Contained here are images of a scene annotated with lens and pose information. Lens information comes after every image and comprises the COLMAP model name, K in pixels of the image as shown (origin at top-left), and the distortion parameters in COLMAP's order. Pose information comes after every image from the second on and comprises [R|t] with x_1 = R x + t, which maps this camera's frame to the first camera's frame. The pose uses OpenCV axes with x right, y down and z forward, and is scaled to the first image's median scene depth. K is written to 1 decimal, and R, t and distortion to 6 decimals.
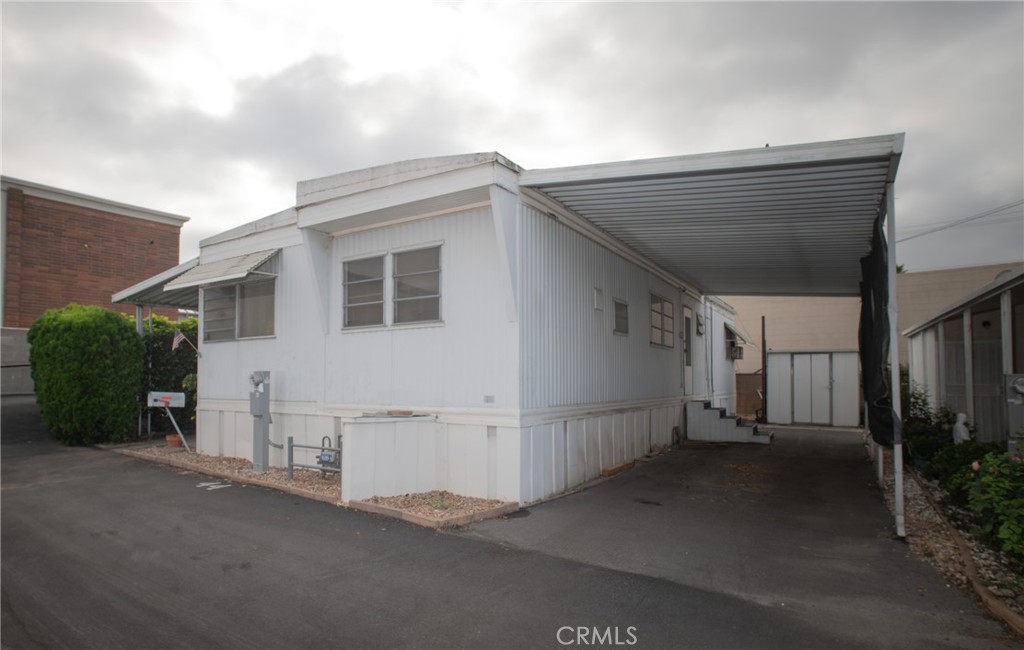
lens RADIAL K [[536.9, 0, 511.3], [0, 536.9, 360.5], [0, 0, 1]] dist [-0.001714, -0.000693]
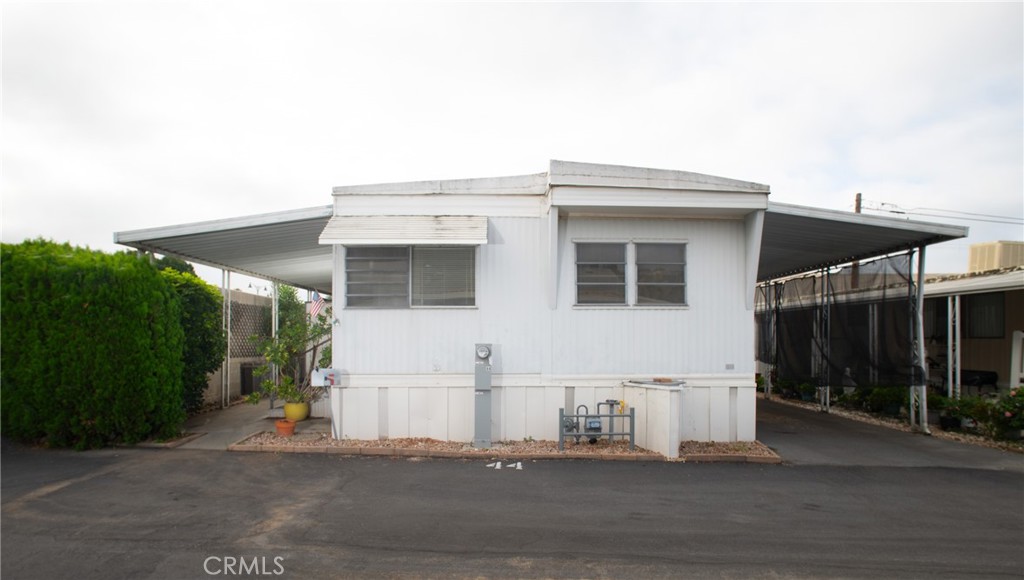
lens RADIAL K [[476.8, 0, 512.2], [0, 476.8, 336.7], [0, 0, 1]] dist [-0.022613, 0.000315]
pose [[0.825008, 0.006974, 0.565078, -1.009647], [-0.021696, 0.999578, 0.019340, -0.011421], [-0.564704, -0.028215, 0.824811, 0.296318]]
